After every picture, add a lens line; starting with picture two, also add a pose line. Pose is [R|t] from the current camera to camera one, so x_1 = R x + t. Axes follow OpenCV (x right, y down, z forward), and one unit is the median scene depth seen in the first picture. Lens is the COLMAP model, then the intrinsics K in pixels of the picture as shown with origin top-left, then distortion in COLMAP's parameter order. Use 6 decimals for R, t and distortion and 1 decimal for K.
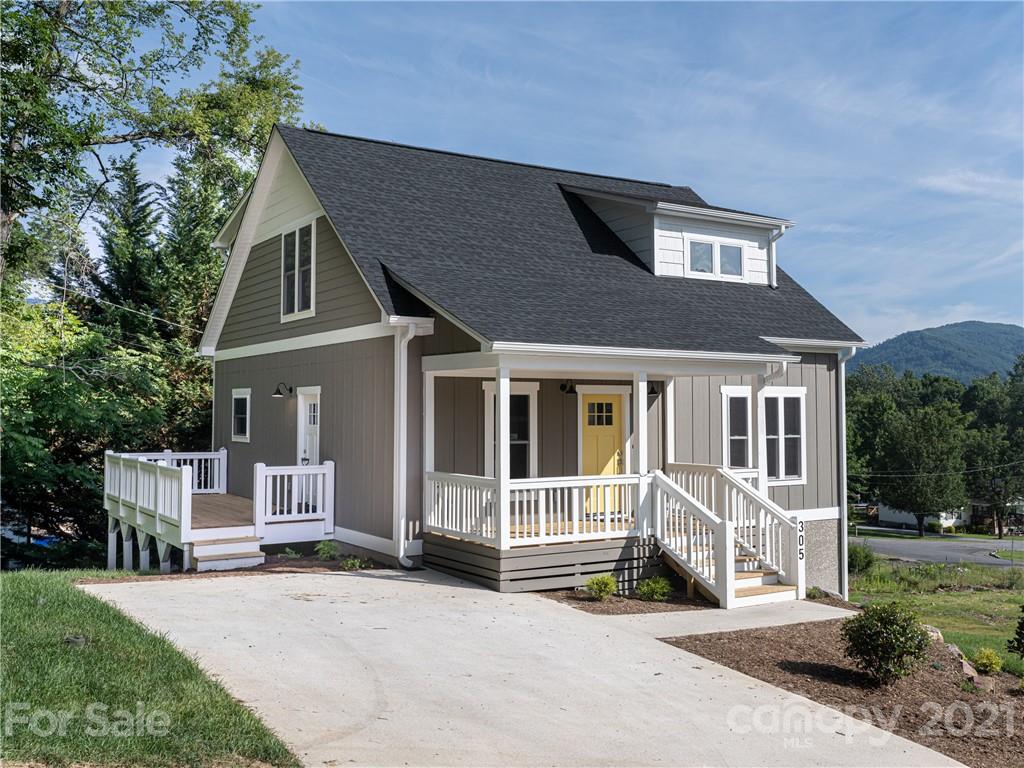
lens RADIAL K [[994.2, 0, 551.2], [0, 994.2, 334.7], [0, 0, 1]] dist [-0.016090, -0.004836]
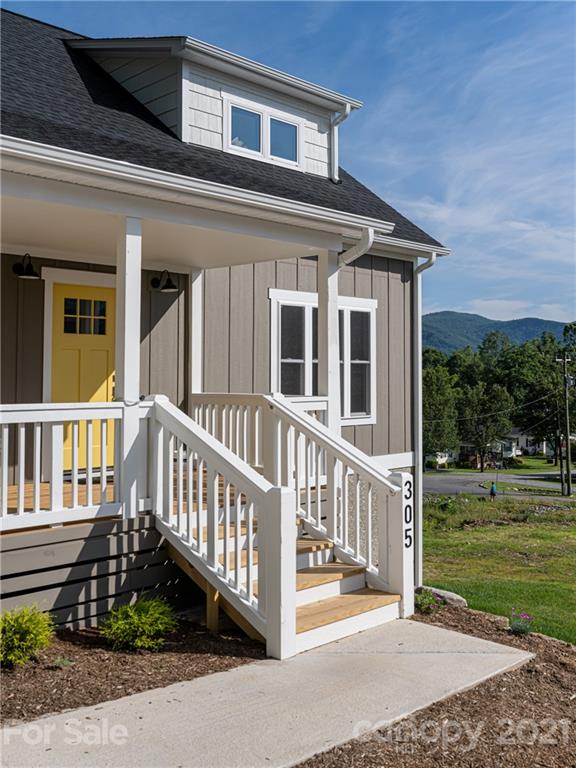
lens RADIAL K [[773.4, 0, 285.0], [0, 773.4, 357.6], [0, 0, 1]] dist [0.005415, 0.005019]
pose [[0.980998, 0.004787, 0.193958, 0.078607], [-0.014715, 0.998652, 0.049776, 0.079072], [-0.193459, -0.051685, 0.979746, 0.479030]]
